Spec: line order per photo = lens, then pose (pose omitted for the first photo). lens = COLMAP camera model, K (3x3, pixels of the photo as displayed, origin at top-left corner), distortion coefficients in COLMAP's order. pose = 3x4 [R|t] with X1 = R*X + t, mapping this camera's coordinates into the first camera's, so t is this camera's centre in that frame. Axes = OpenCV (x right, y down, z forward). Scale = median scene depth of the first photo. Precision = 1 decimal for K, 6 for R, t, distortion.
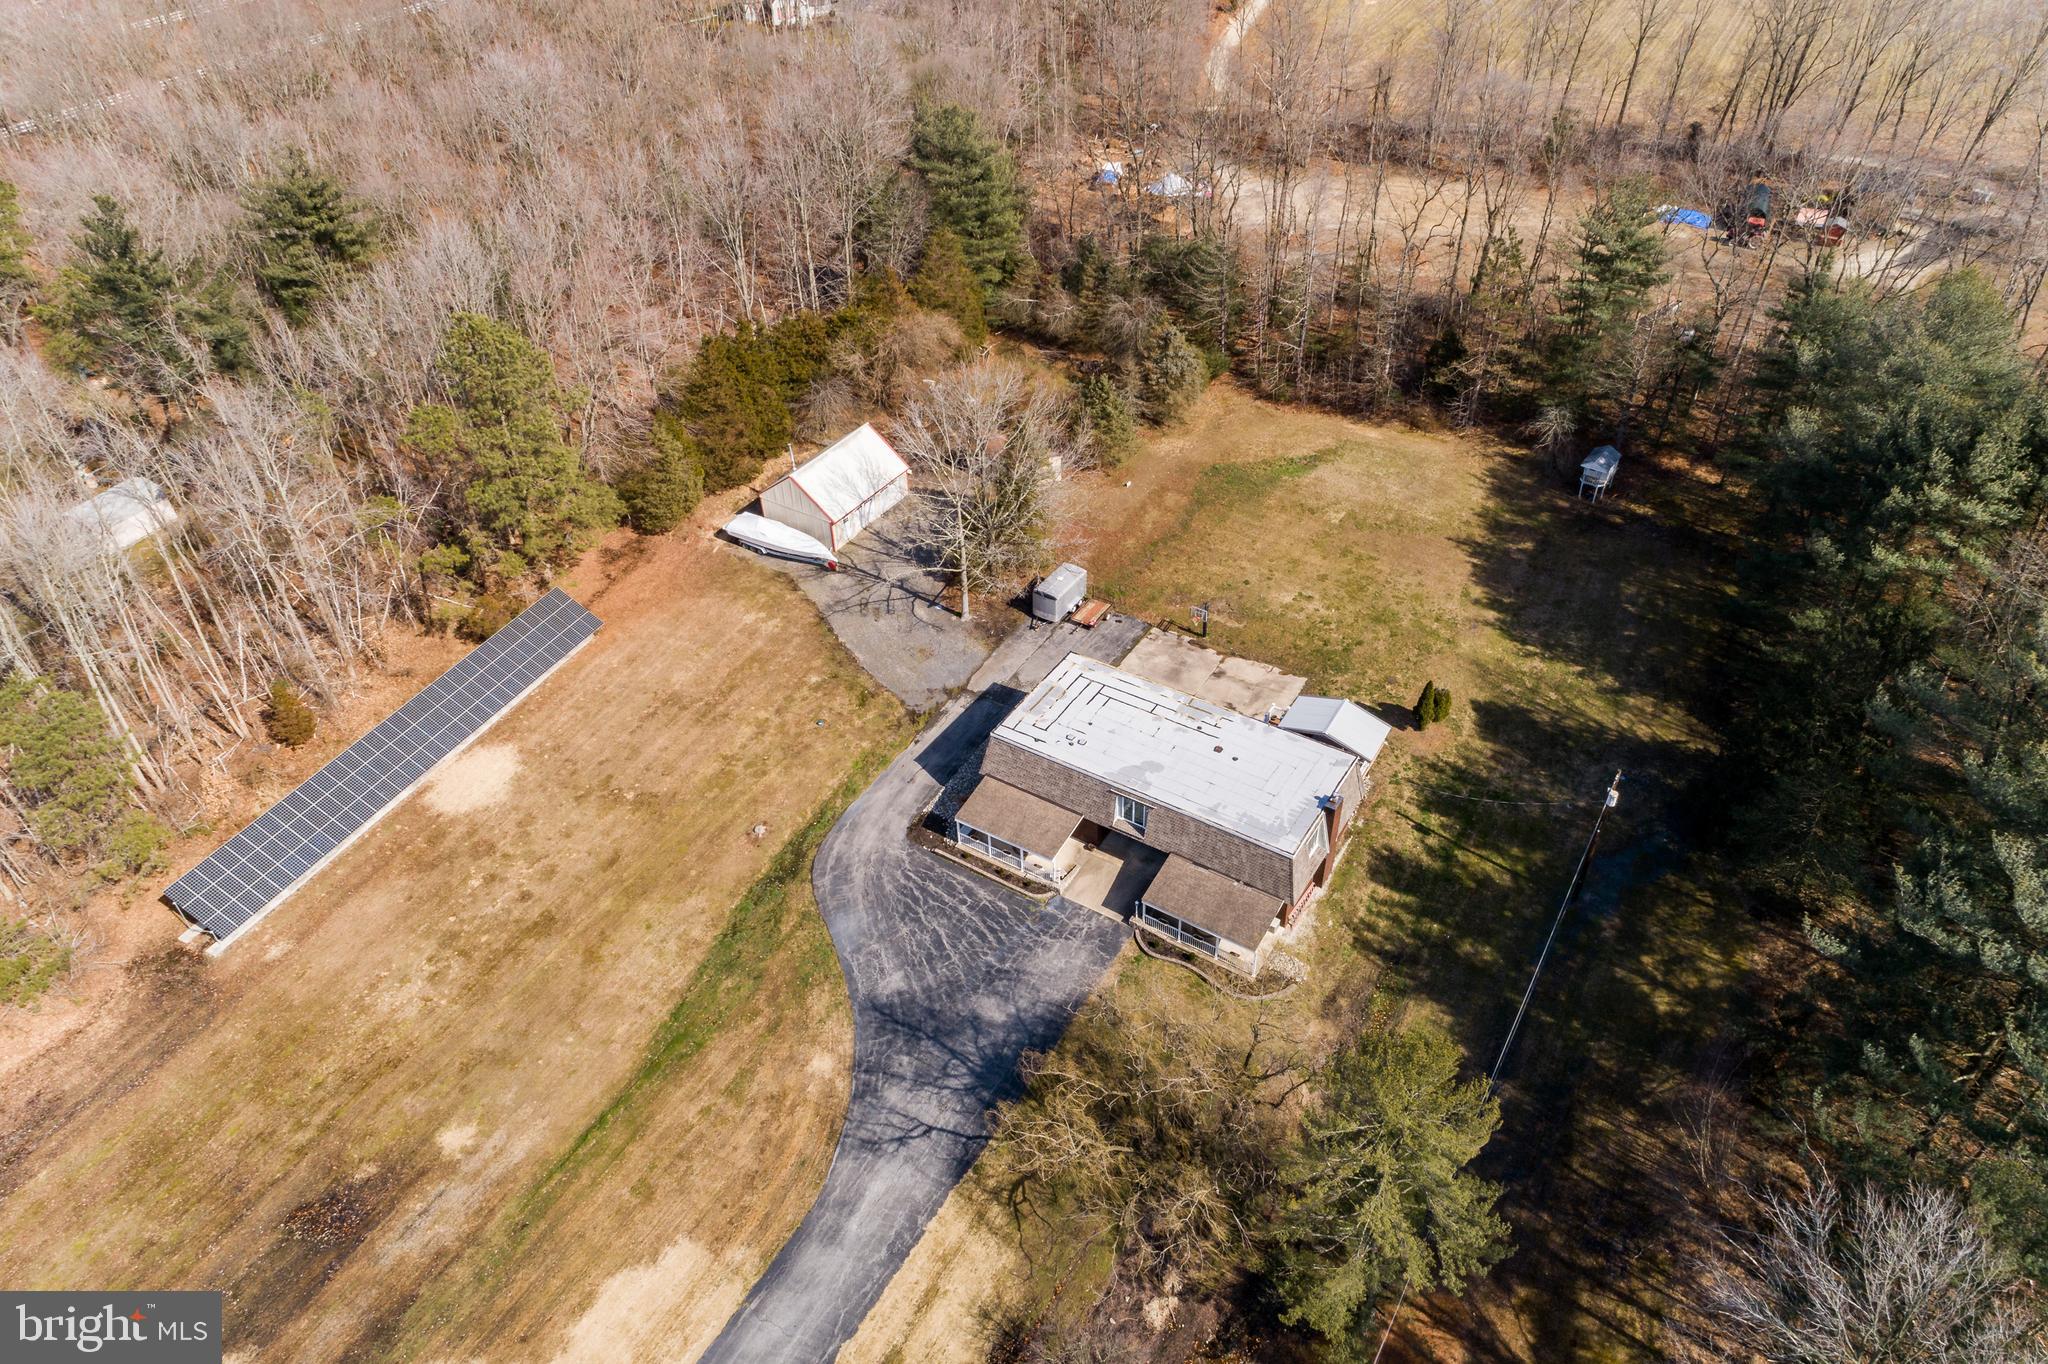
lens RADIAL K [[1399.5, 0, 1029.2], [0, 1399.5, 647.3], [0, 0, 1]] dist [0.029558, 0.001409]
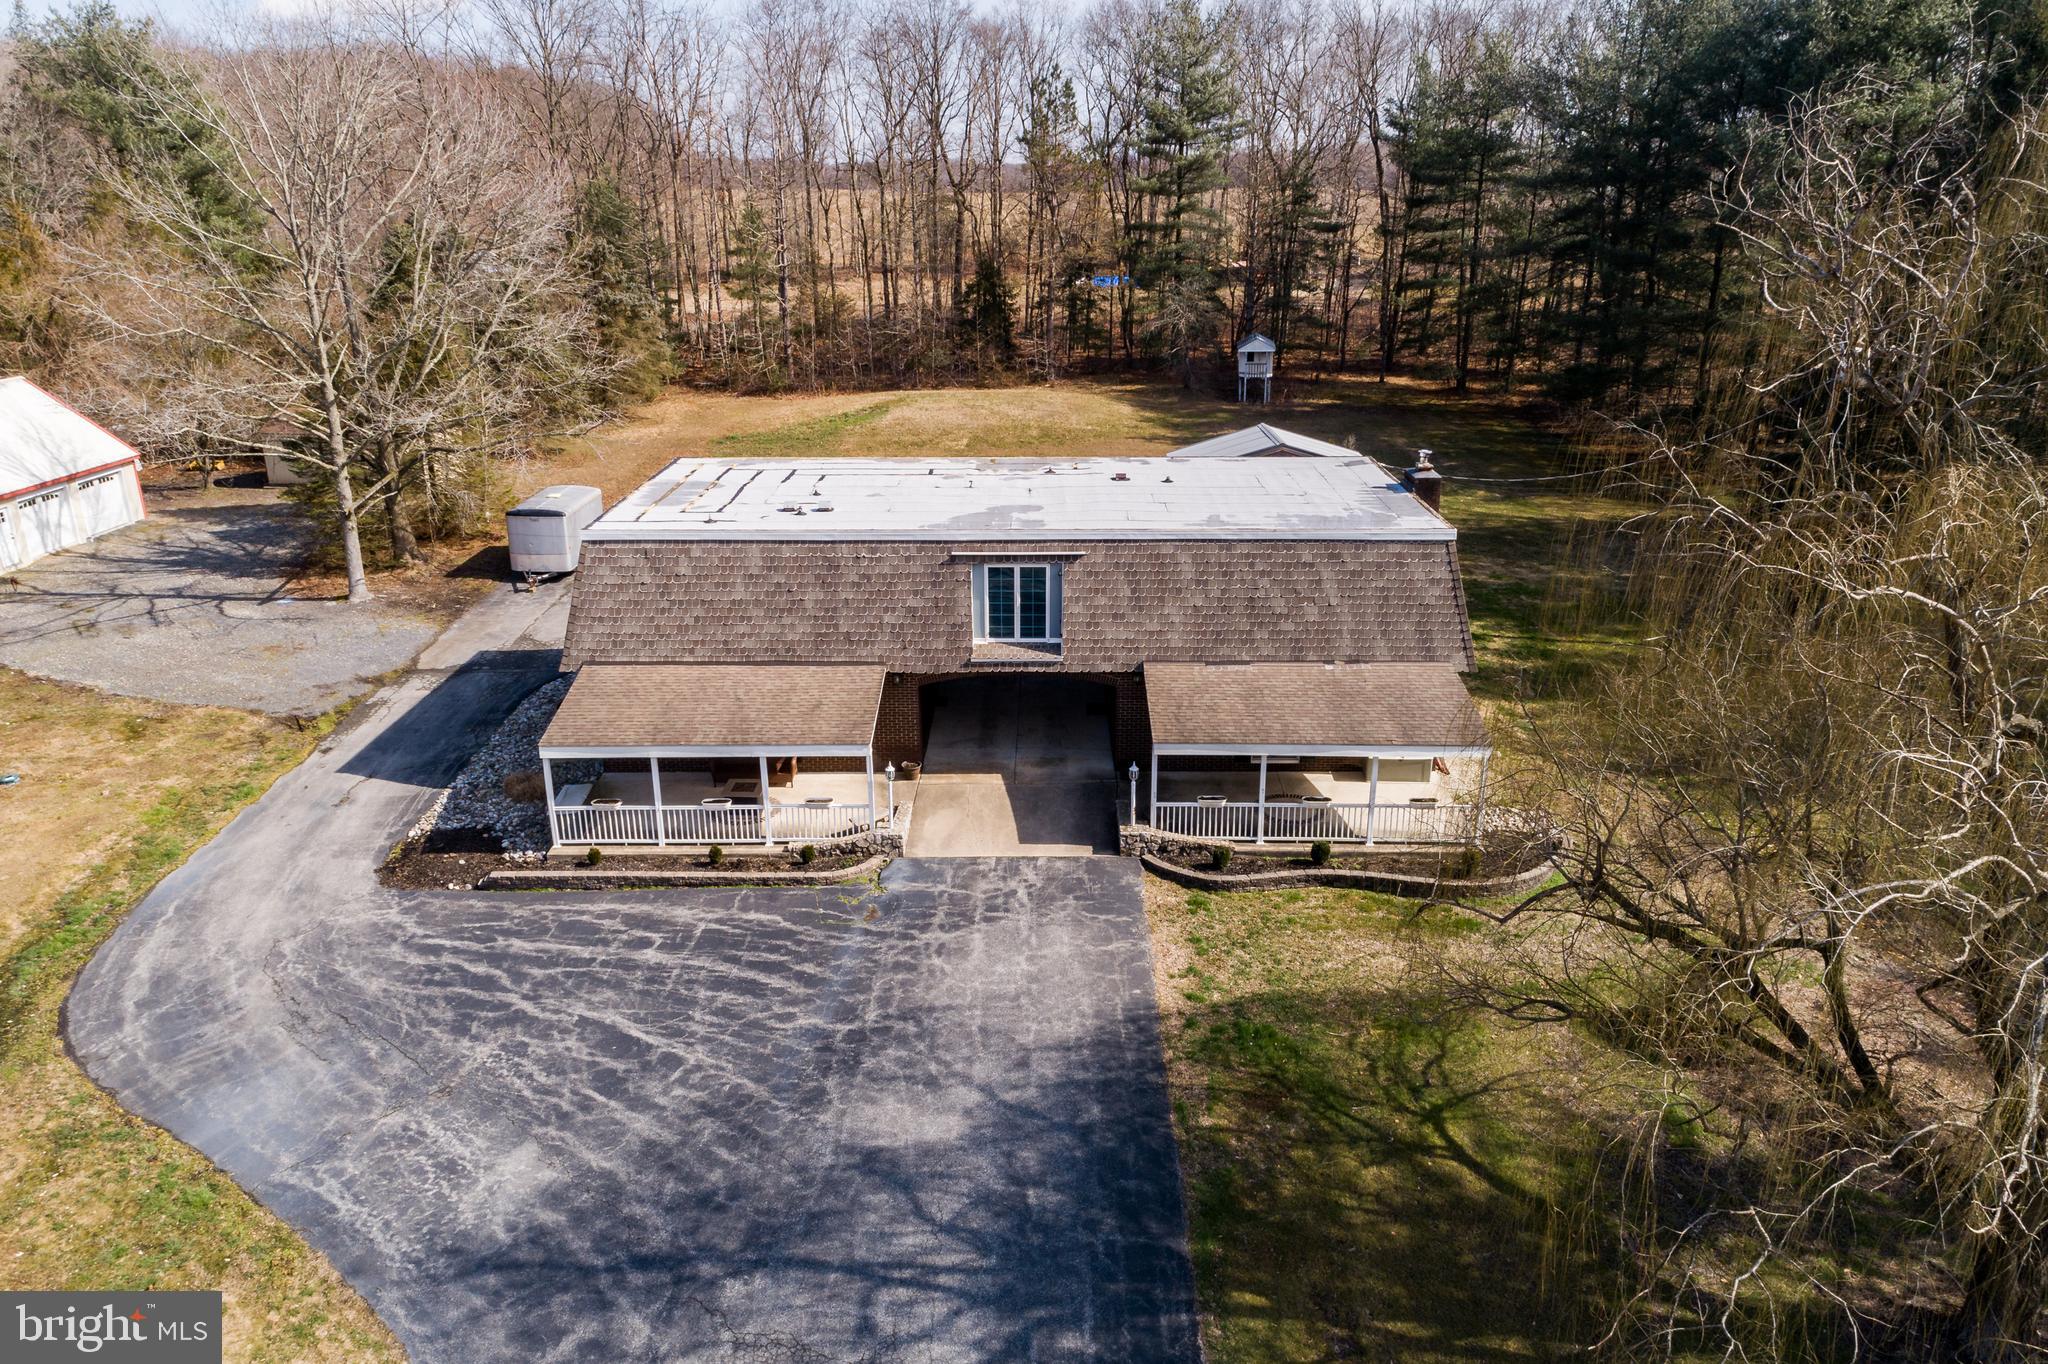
lens RADIAL K [[1481.7, 0, 1039.8], [0, 1481.7, 672.5], [0, 0, 1]] dist [0.017556, 0.003283]
pose [[0.847825, -0.146326, 0.509687, -0.125514], [0.313425, 0.913588, -0.259077, 0.225889], [-0.427734, 0.379401, 0.820426, 0.607666]]
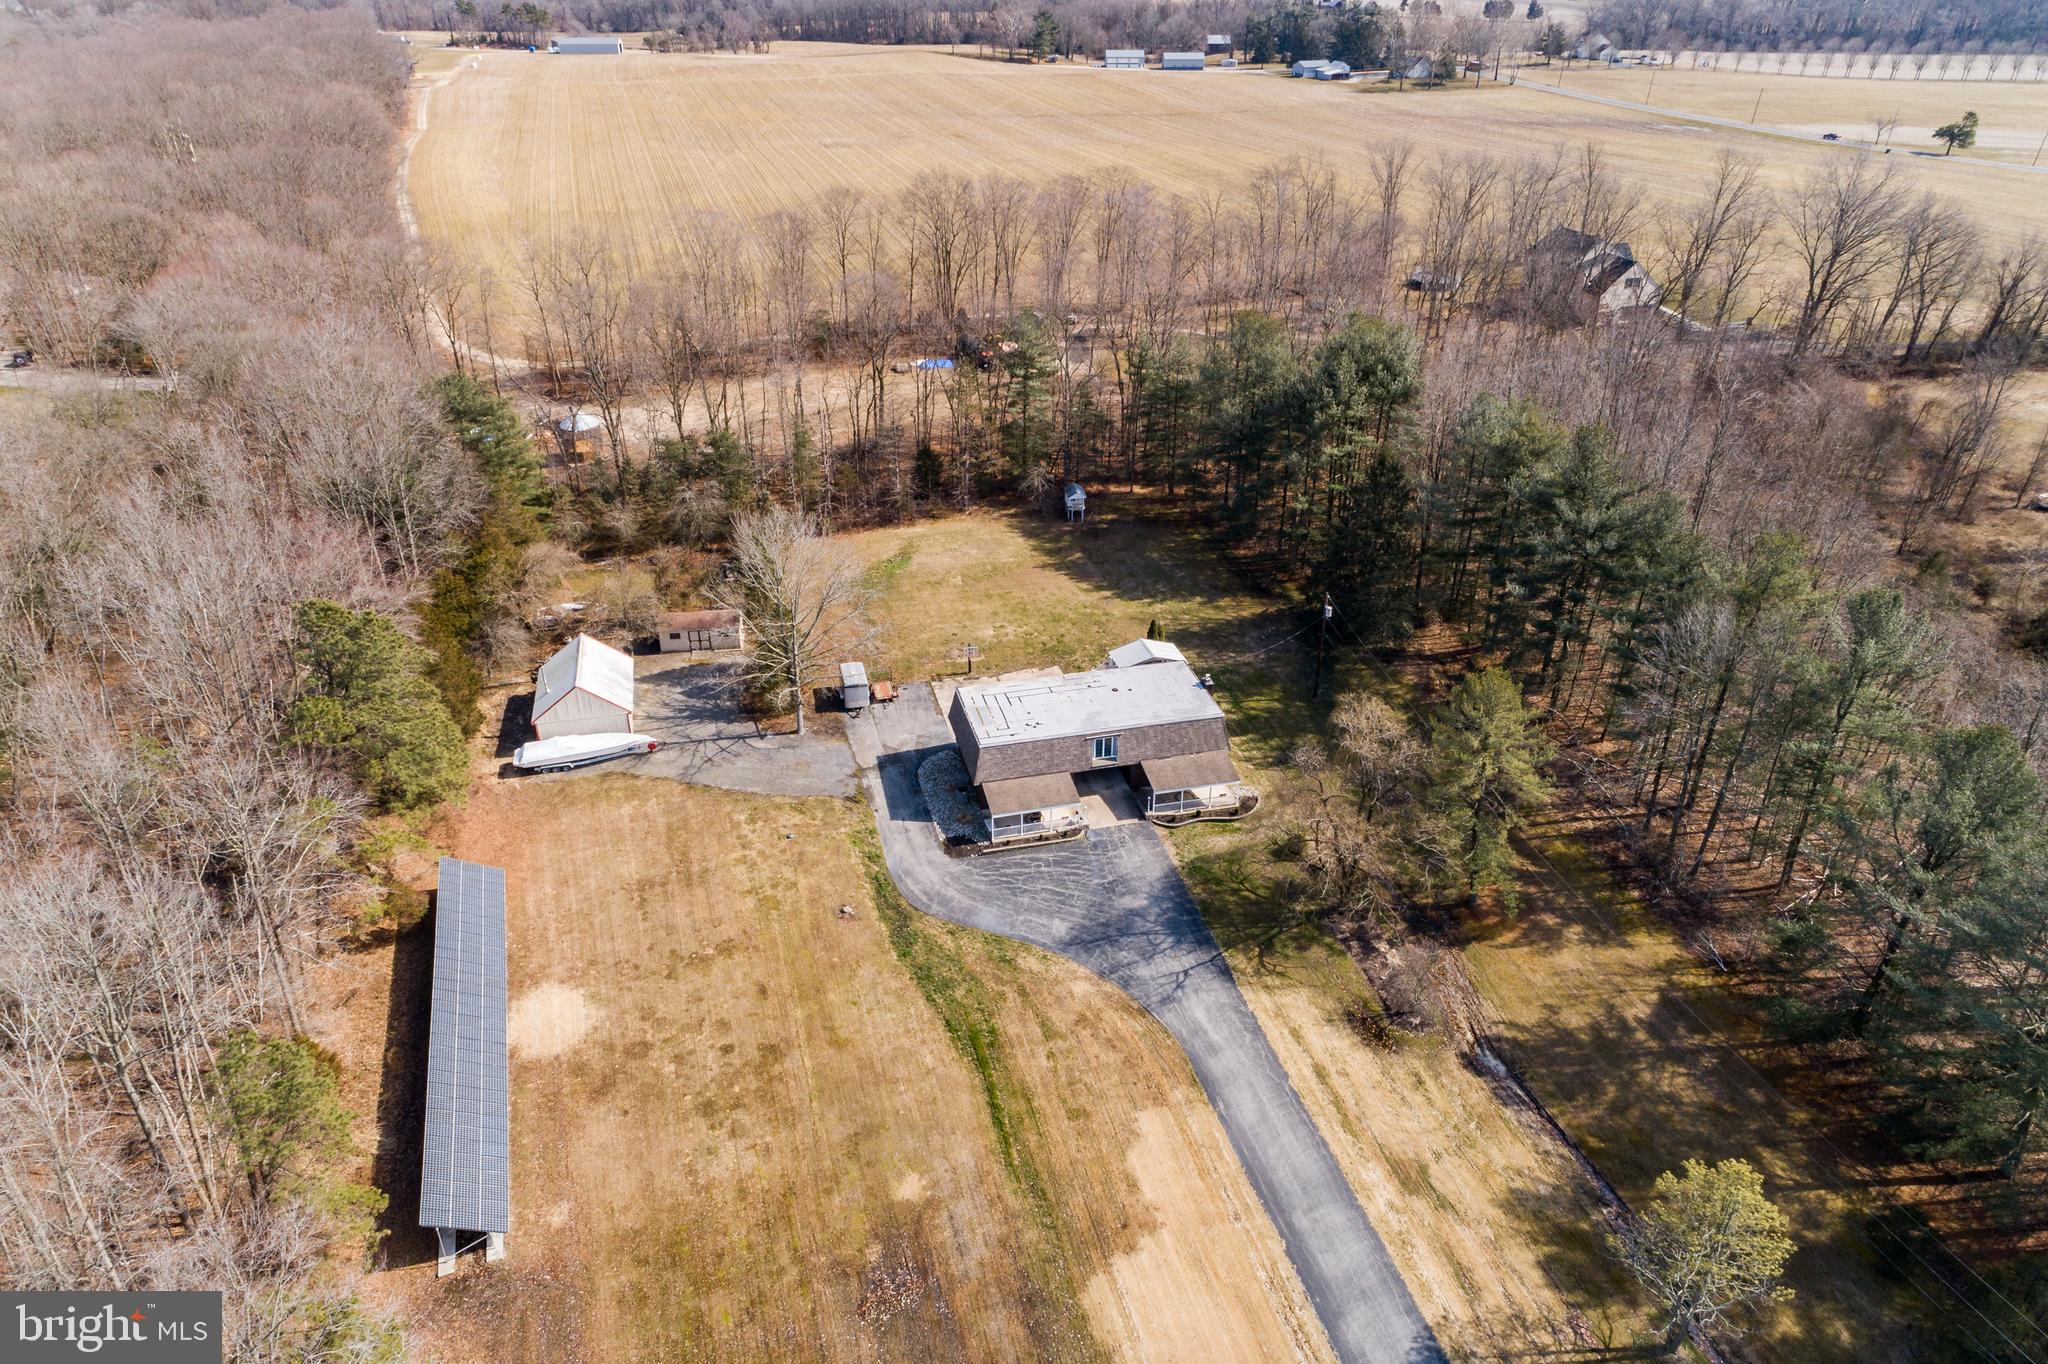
lens RADIAL K [[1374.1, 0, 1024.4], [0, 1374.1, 676.5], [0, 0, 1]] dist [0.031471, 0.004278]
pose [[0.693532, -0.326390, 0.642248, -0.733688], [0.433798, 0.900948, -0.010576, 0.034360], [-0.575180, 0.285941, 0.766424, 0.017268]]
